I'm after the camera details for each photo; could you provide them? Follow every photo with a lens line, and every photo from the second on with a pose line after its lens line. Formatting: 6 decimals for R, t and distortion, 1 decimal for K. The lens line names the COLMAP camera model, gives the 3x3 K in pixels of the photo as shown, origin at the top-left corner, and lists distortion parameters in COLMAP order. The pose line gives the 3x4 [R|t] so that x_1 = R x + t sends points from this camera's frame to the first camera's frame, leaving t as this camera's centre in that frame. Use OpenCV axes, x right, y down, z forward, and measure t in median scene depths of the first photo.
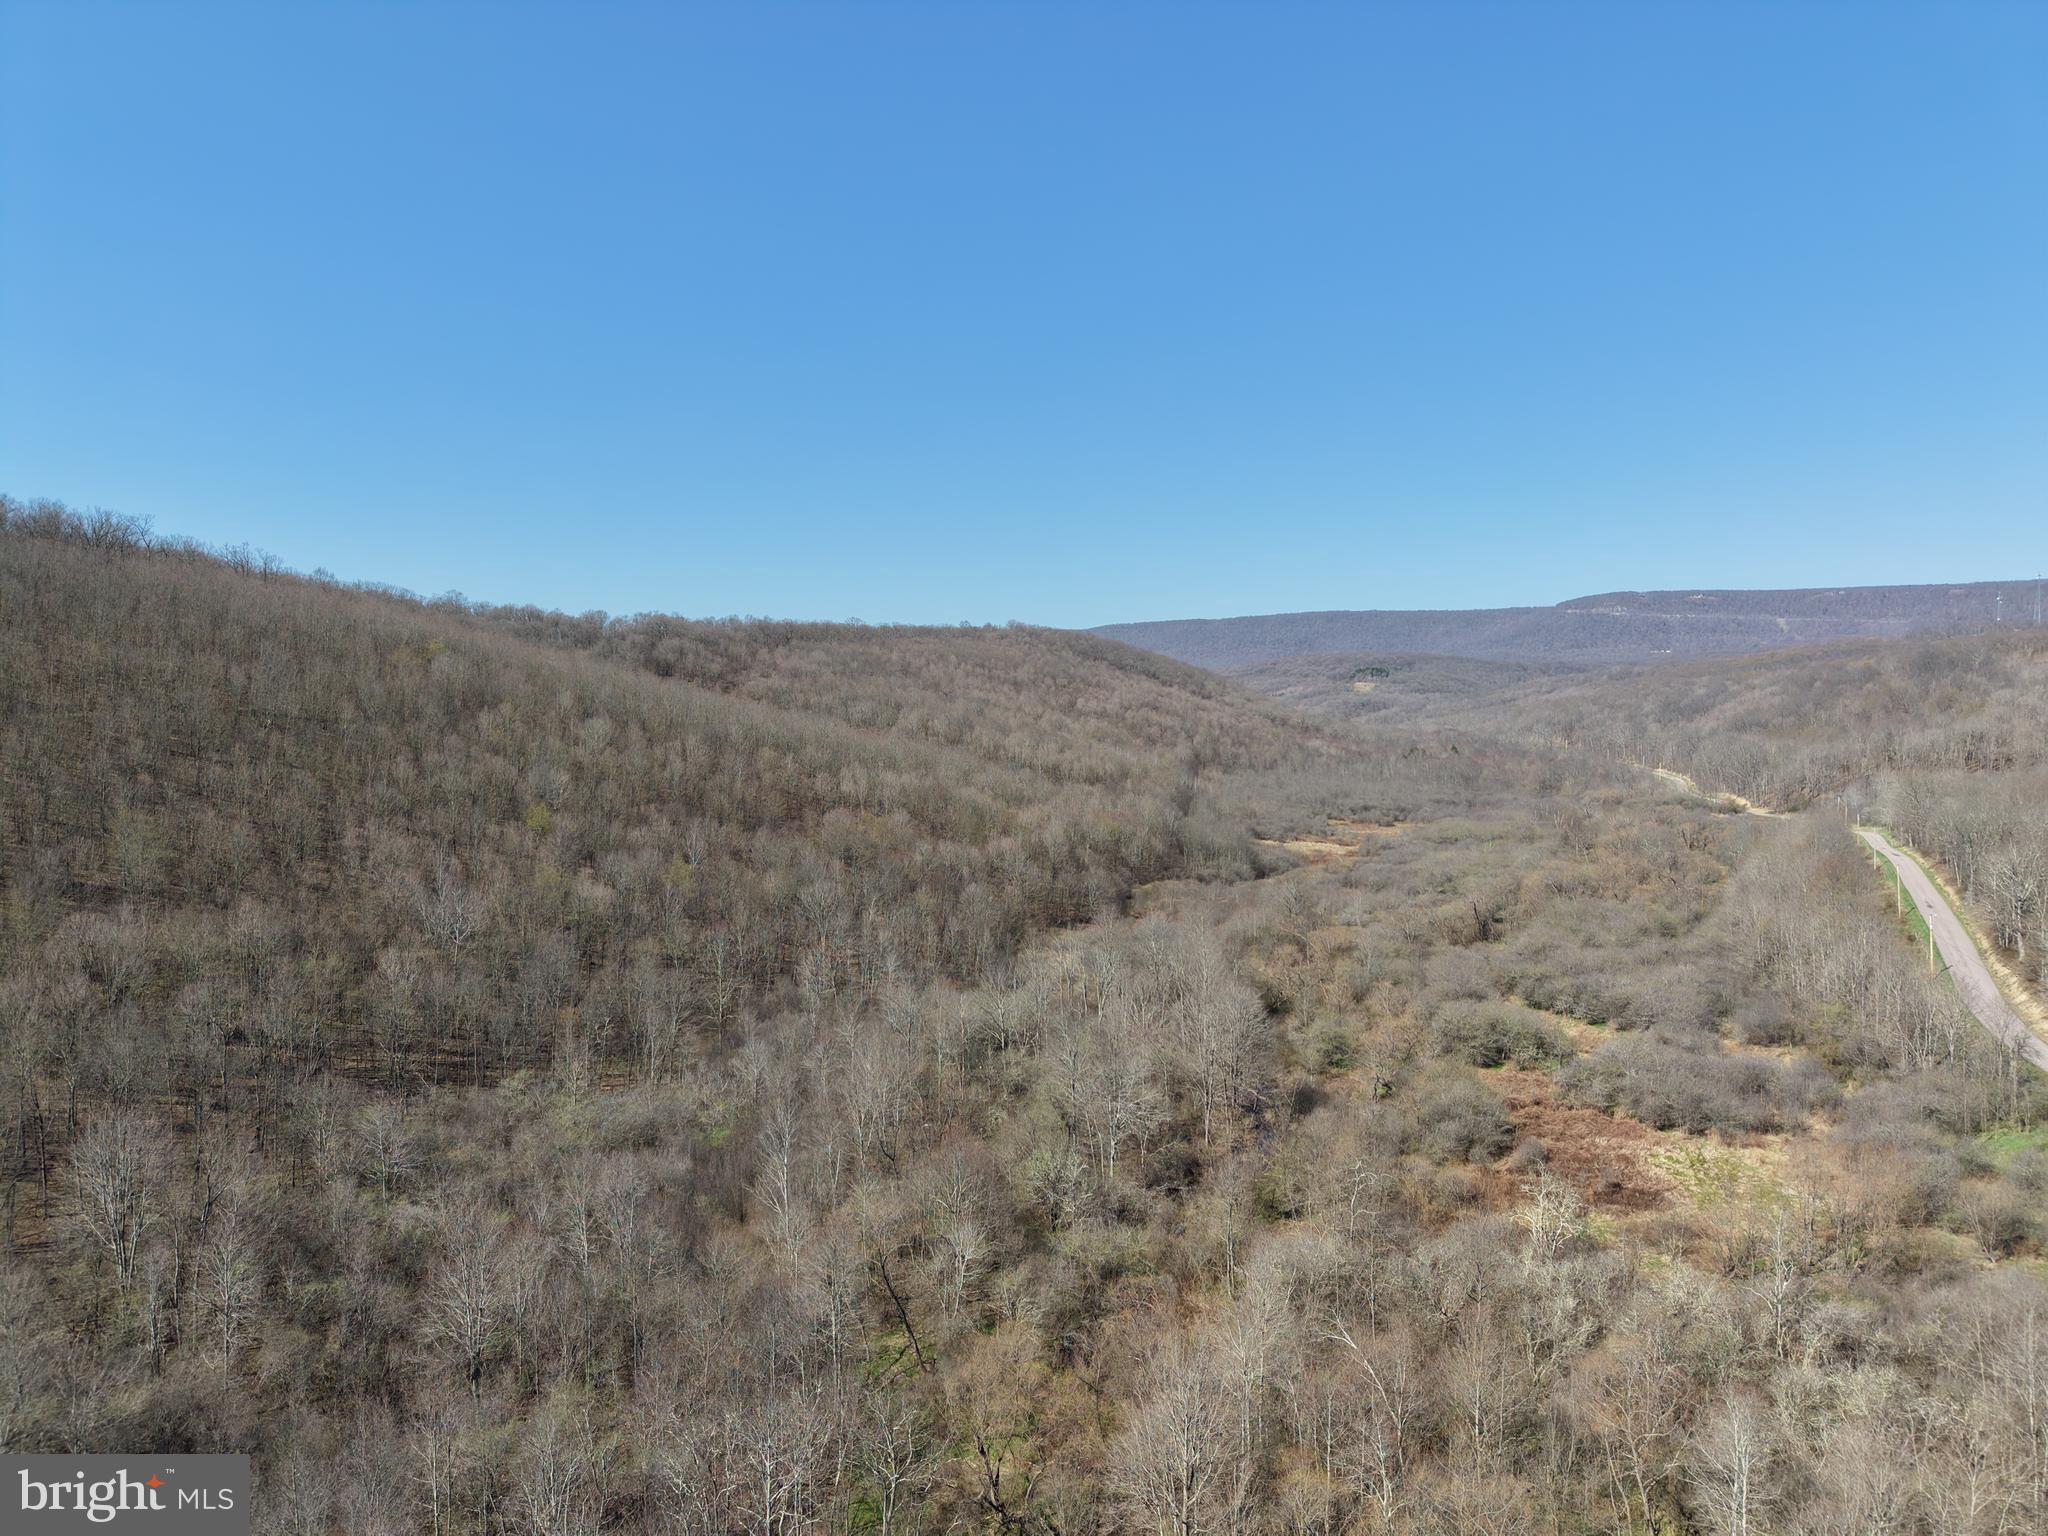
lens RADIAL K [[1396.3, 0, 1008.2], [0, 1396.3, 772.0], [0, 0, 1]] dist [0.010231, -0.022245]
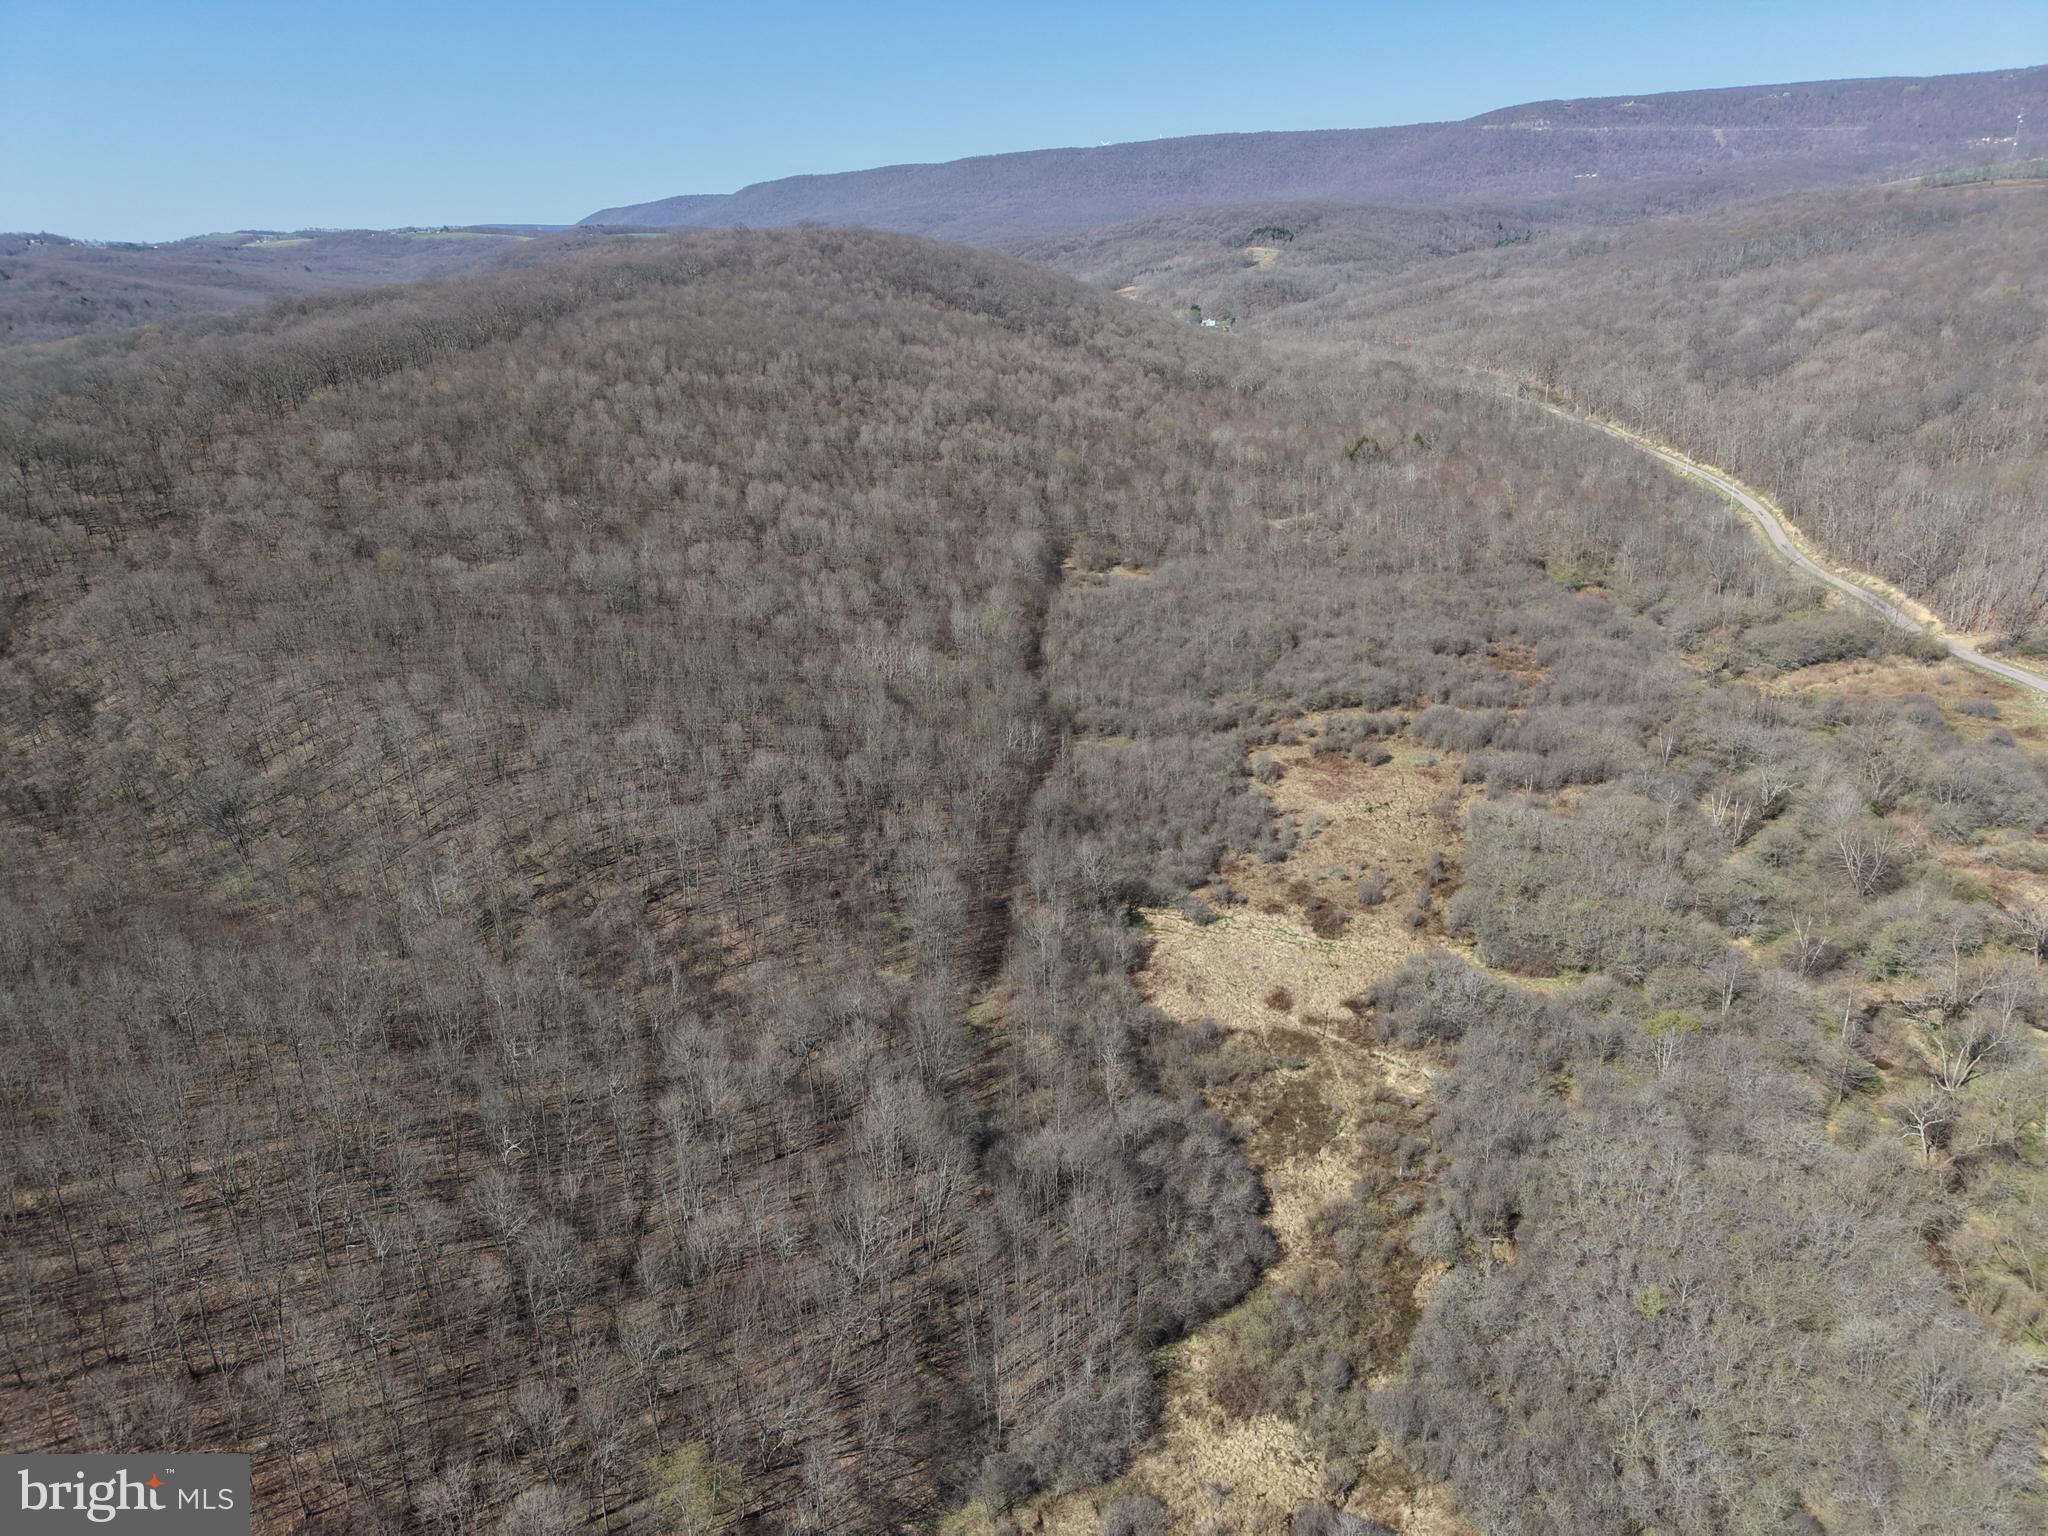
lens RADIAL K [[1370.2, 0, 1024.0], [0, 1370.2, 768.0], [0, 0, 1]] dist [0.015714, -0.015394]
pose [[0.994219, -0.071263, 0.080318, 0.023572], [0.041735, 0.945670, 0.322438, -0.039345], [-0.098932, -0.317221, 0.943177, 0.136512]]
